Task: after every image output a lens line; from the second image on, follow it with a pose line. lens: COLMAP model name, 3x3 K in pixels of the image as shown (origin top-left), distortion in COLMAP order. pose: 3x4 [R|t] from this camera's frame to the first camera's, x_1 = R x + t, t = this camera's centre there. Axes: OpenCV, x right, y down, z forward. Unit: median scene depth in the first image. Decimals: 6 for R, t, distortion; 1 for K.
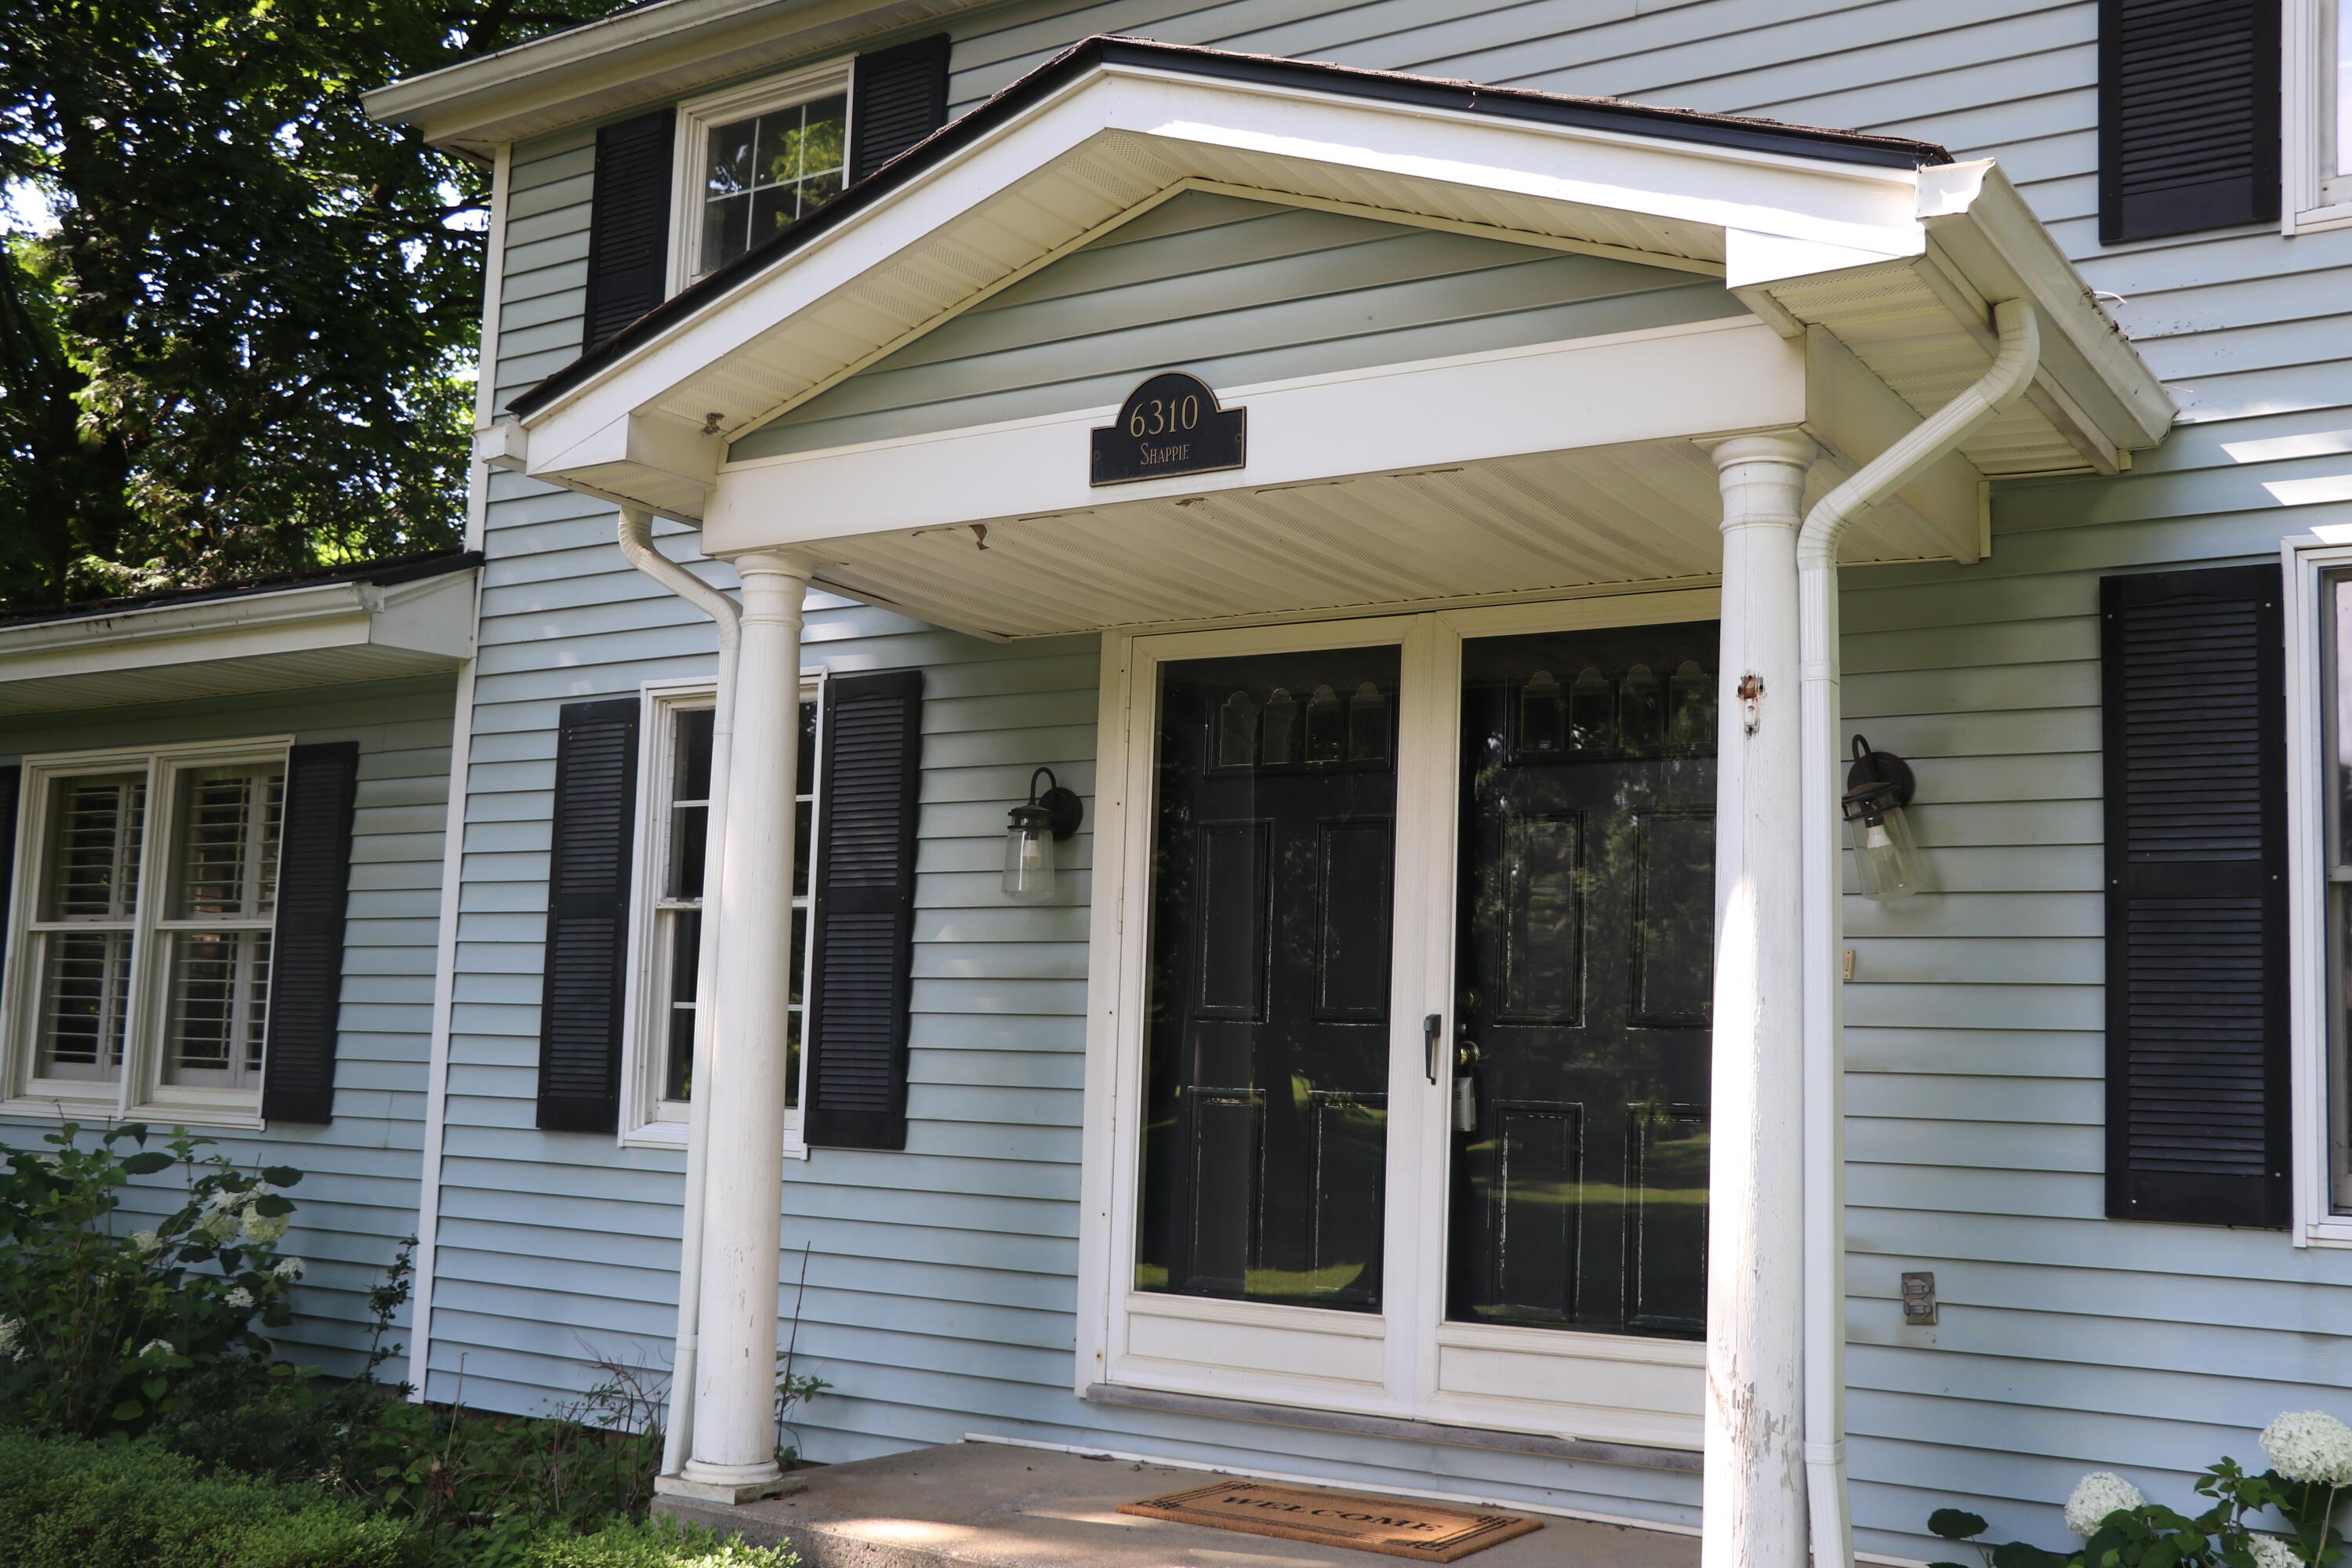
lens RADIAL K [[2373.9, 0, 1176.0], [0, 2373.9, 784.0], [0, 0, 1]] dist [-0.037514, -0.001606]
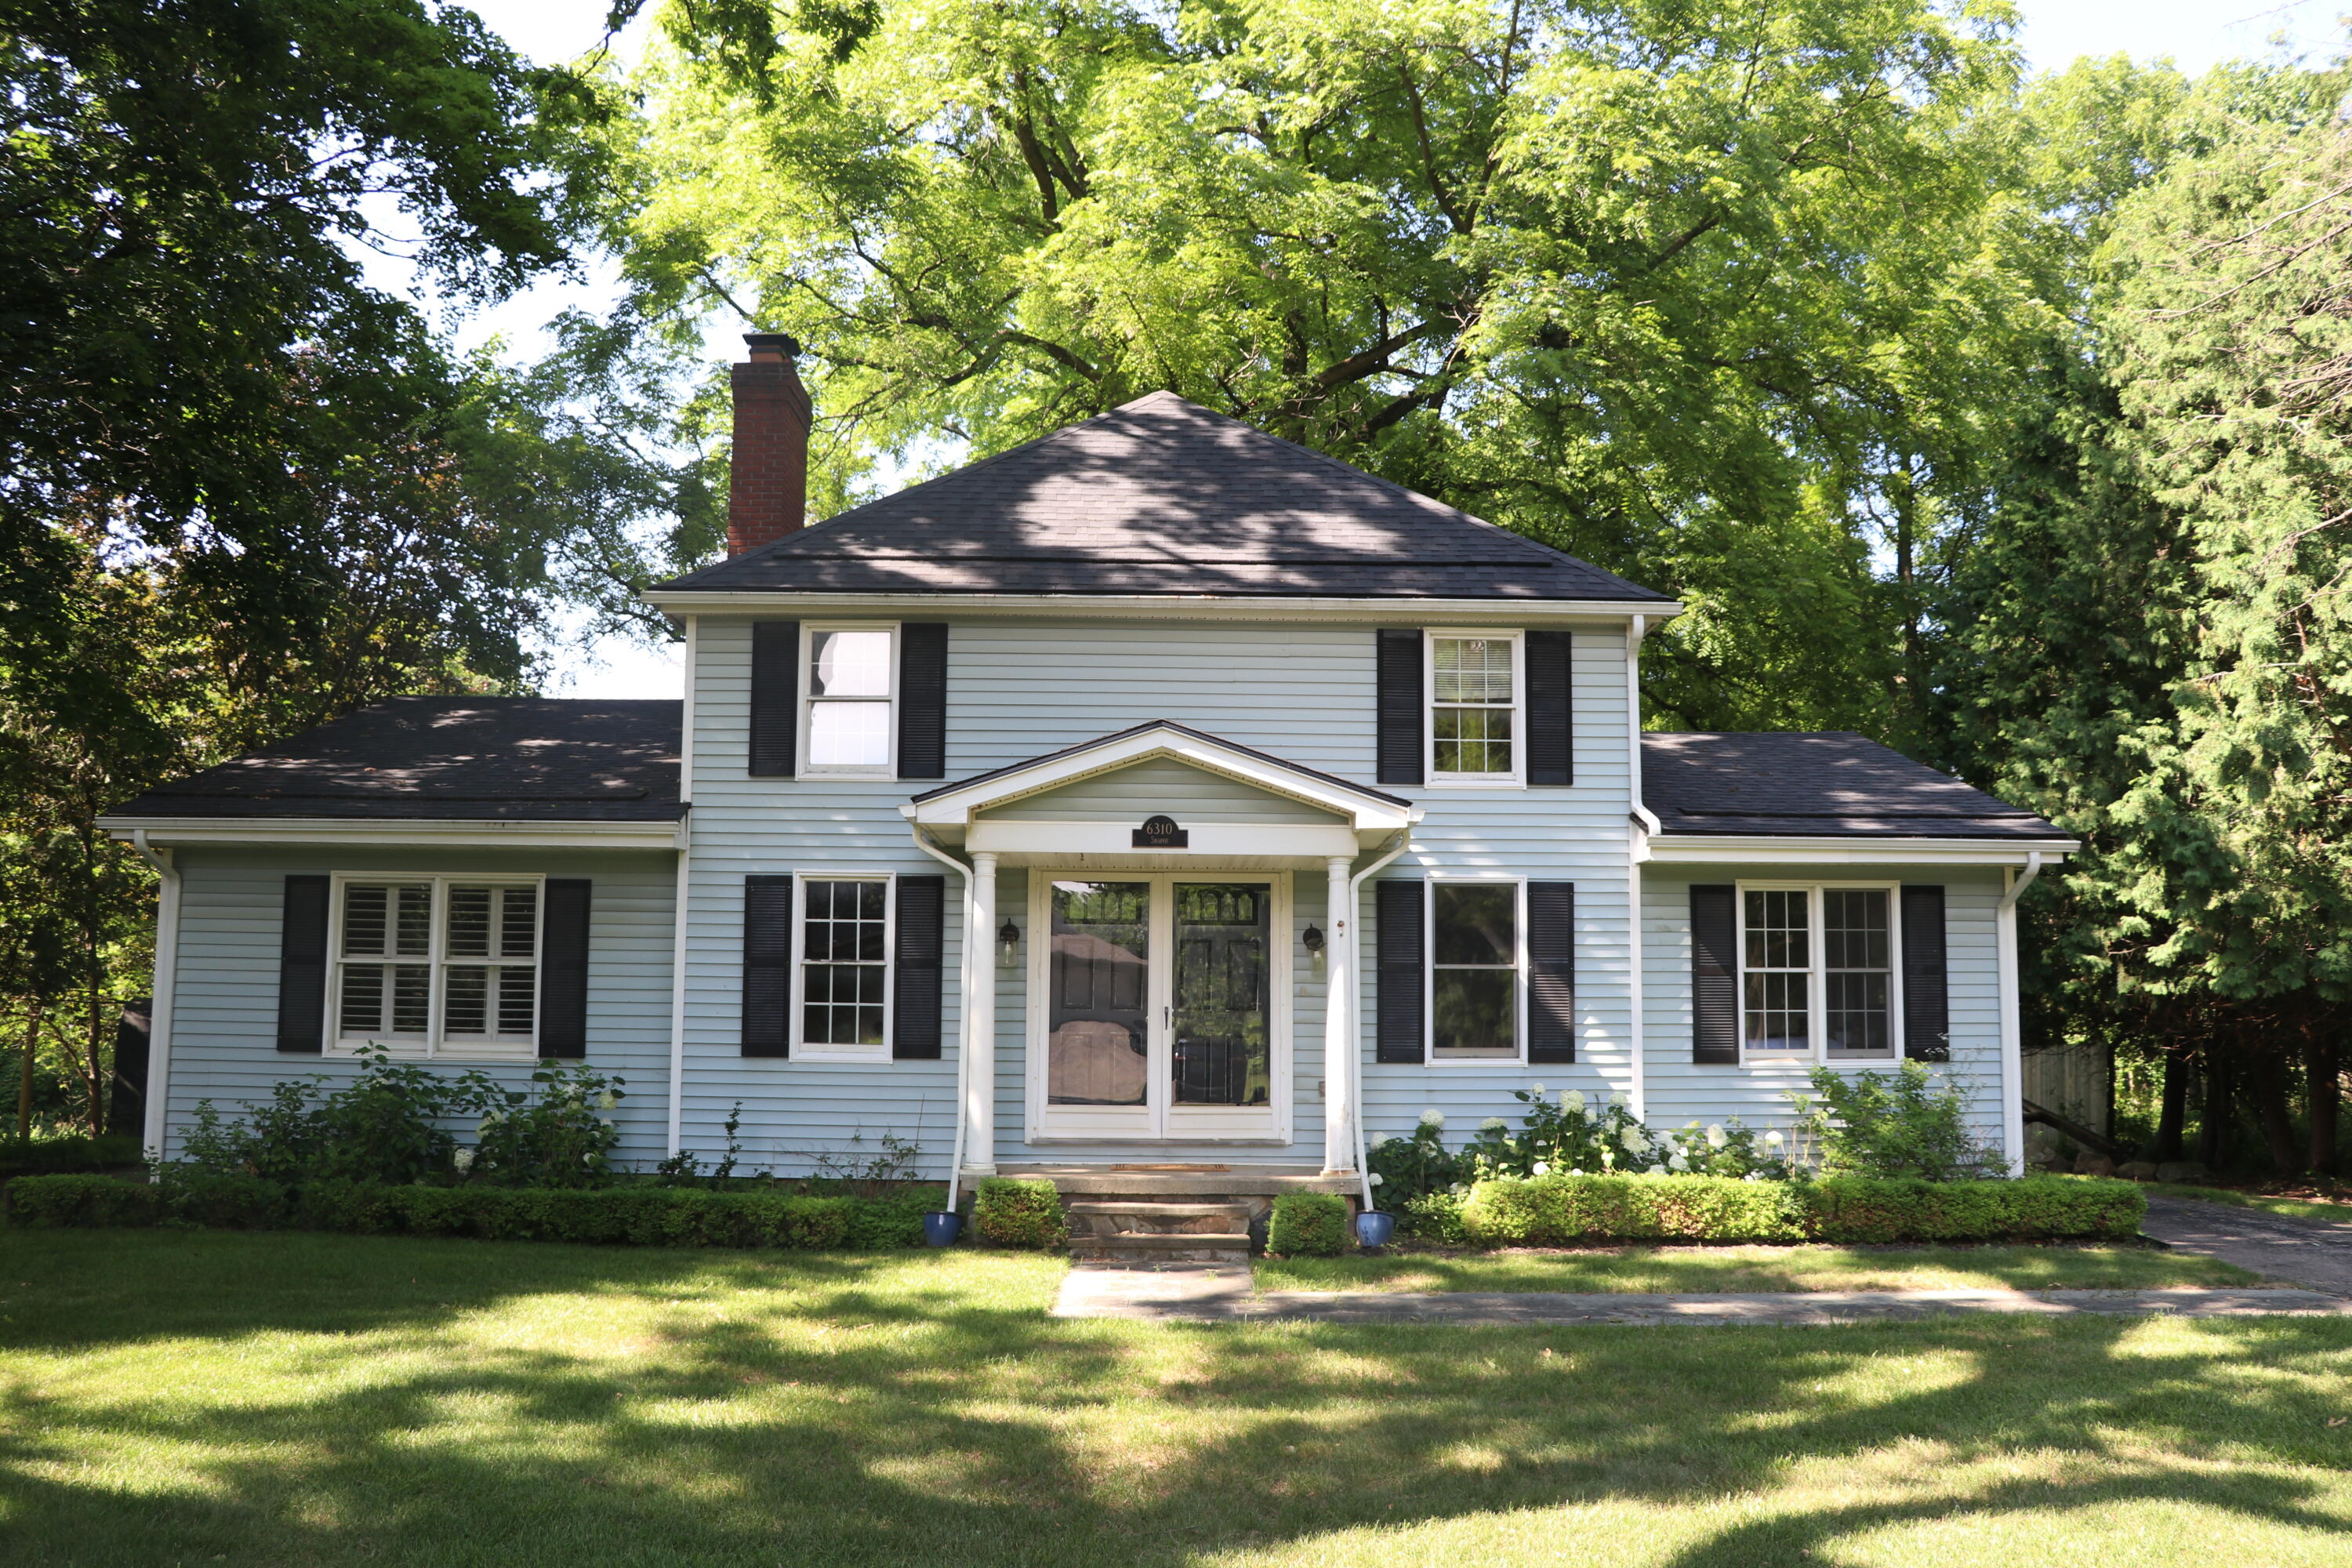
lens RADIAL K [[1933.3, 0, 1176.0], [0, 1933.3, 784.0], [0, 0, 1]] dist [-0.142314, 0.005427]
pose [[0.834429, 0.044547, 0.549312, -0.956865], [-0.048085, 0.998812, -0.007956, -0.129495], [-0.549014, -0.019775, 0.835579, -0.815836]]
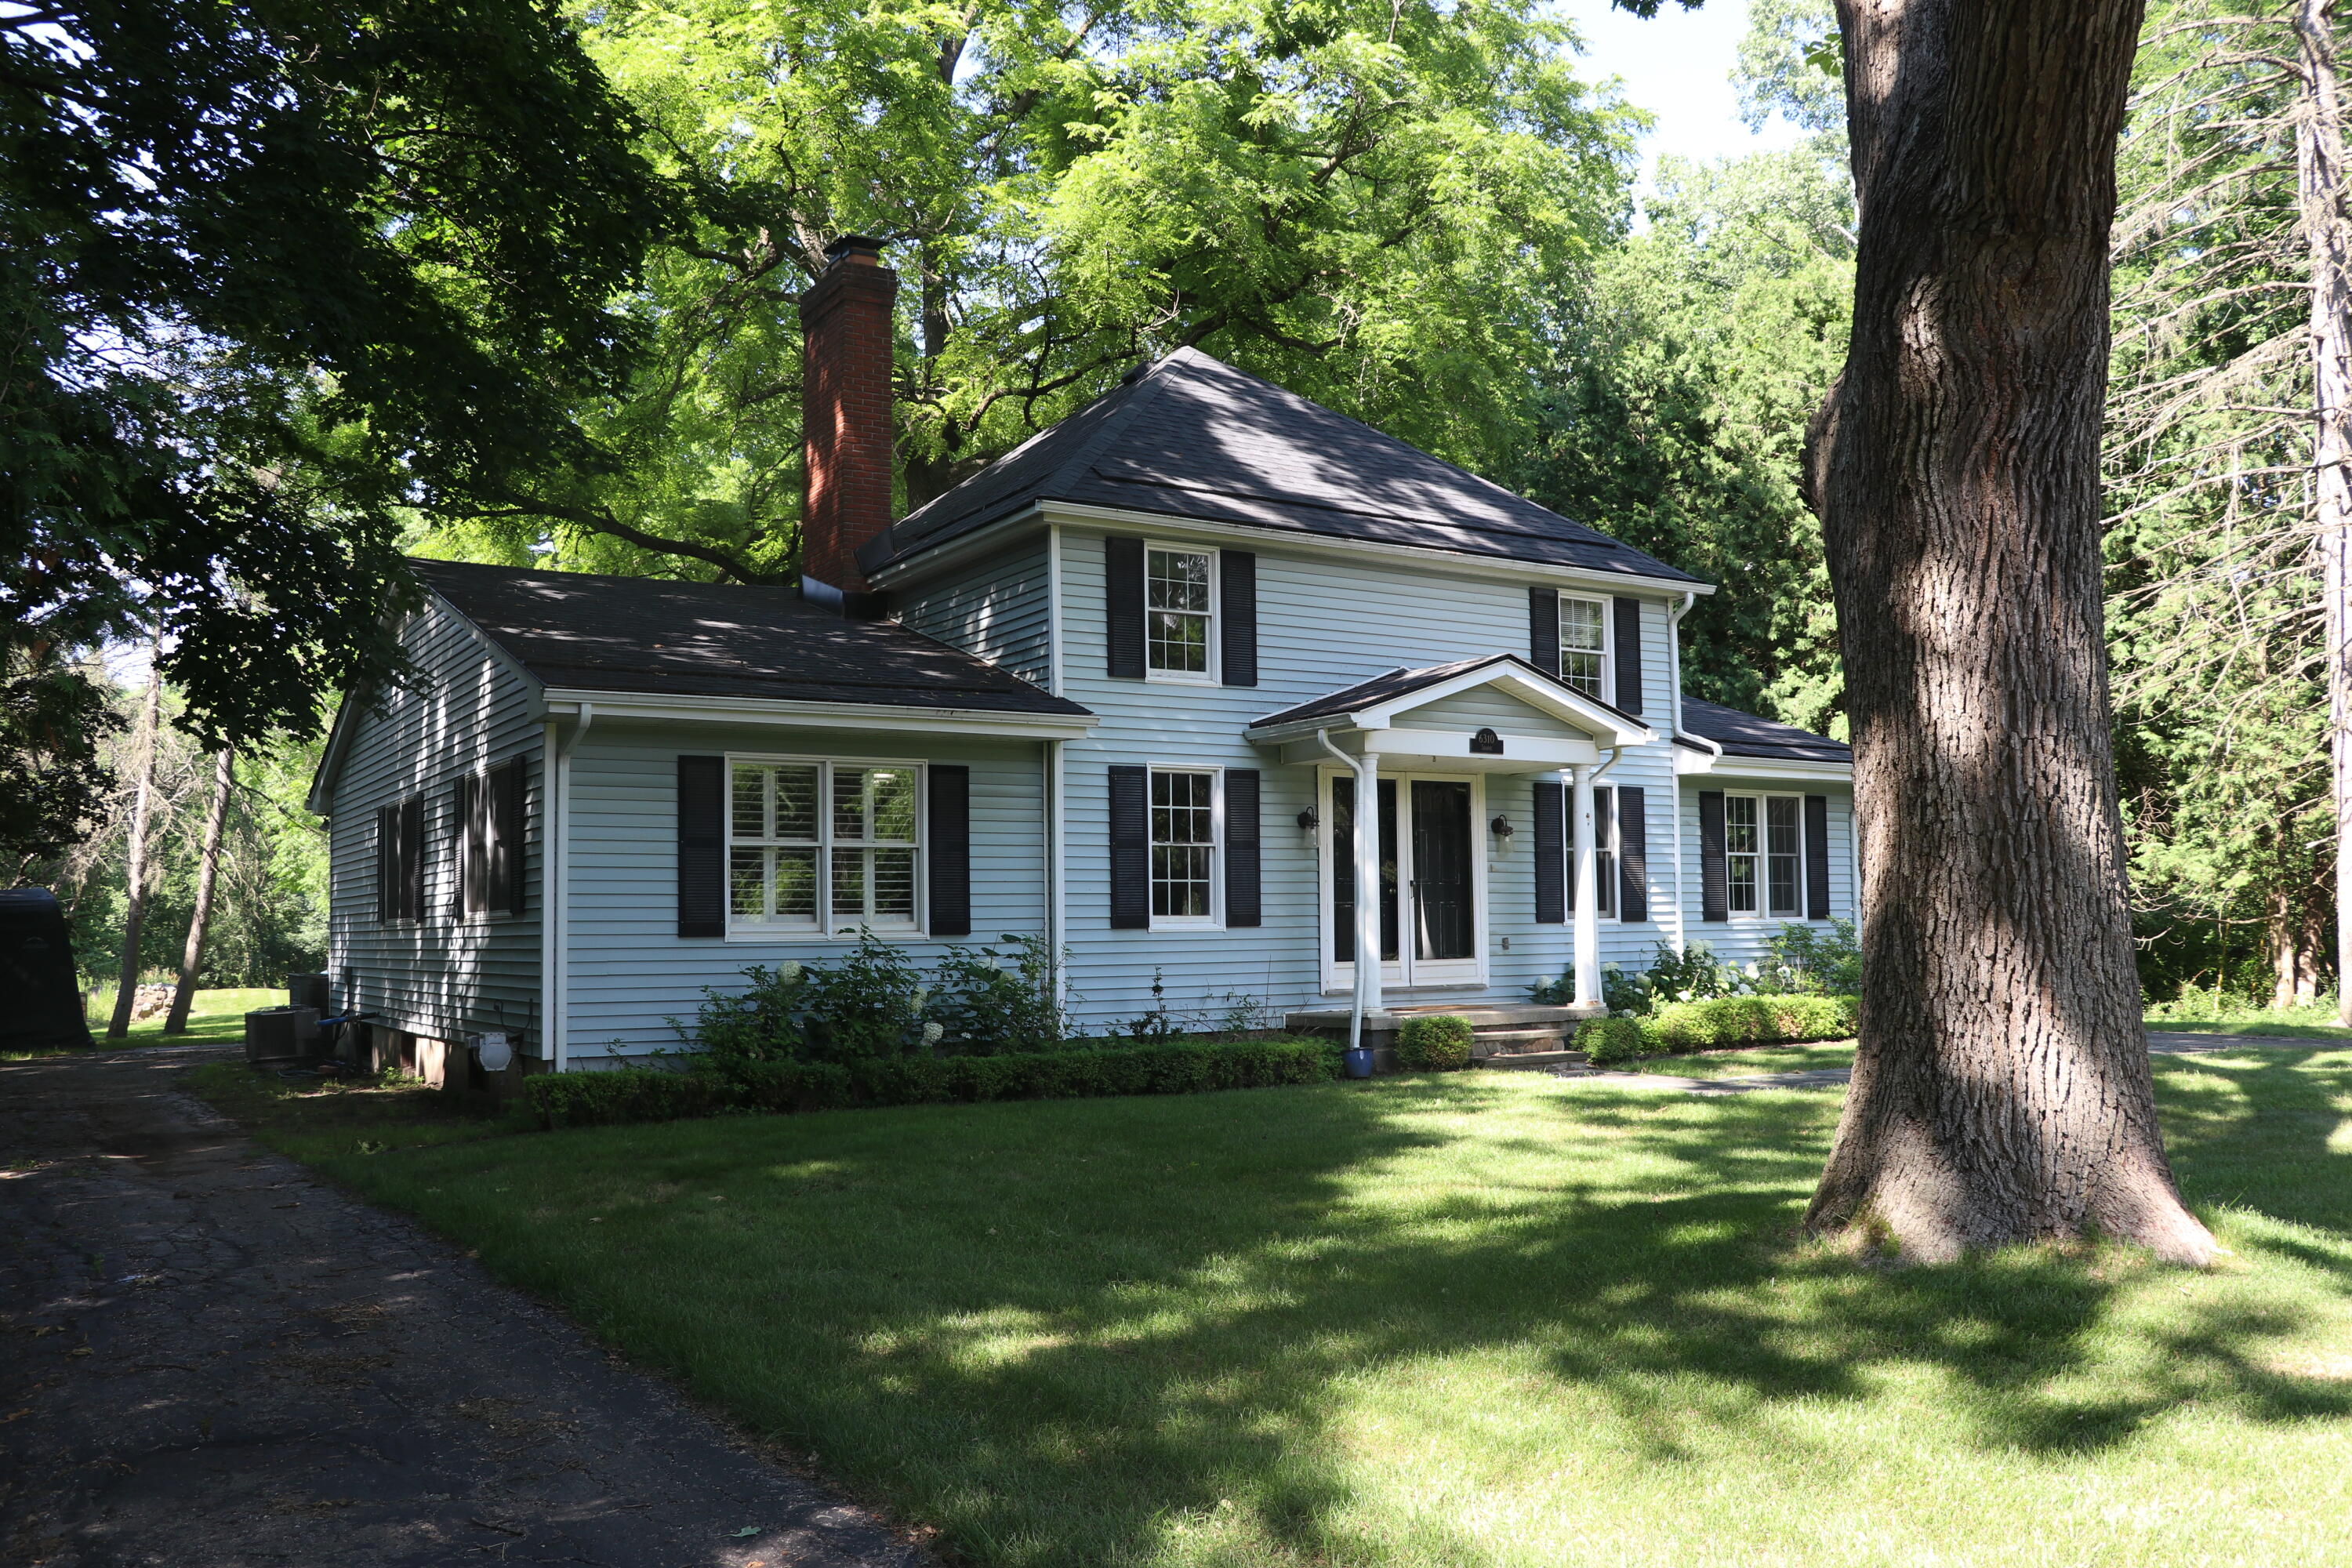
lens RADIAL K [[1933.3, 0, 1176.0], [0, 1933.3, 784.0], [0, 0, 1]] dist [-0.142314, 0.005427]
pose [[0.424562, 0.028880, 0.904938, -2.159144], [-0.087130, 0.996155, 0.009087, -0.039453], [-0.901197, -0.082705, 0.425446, 0.033896]]
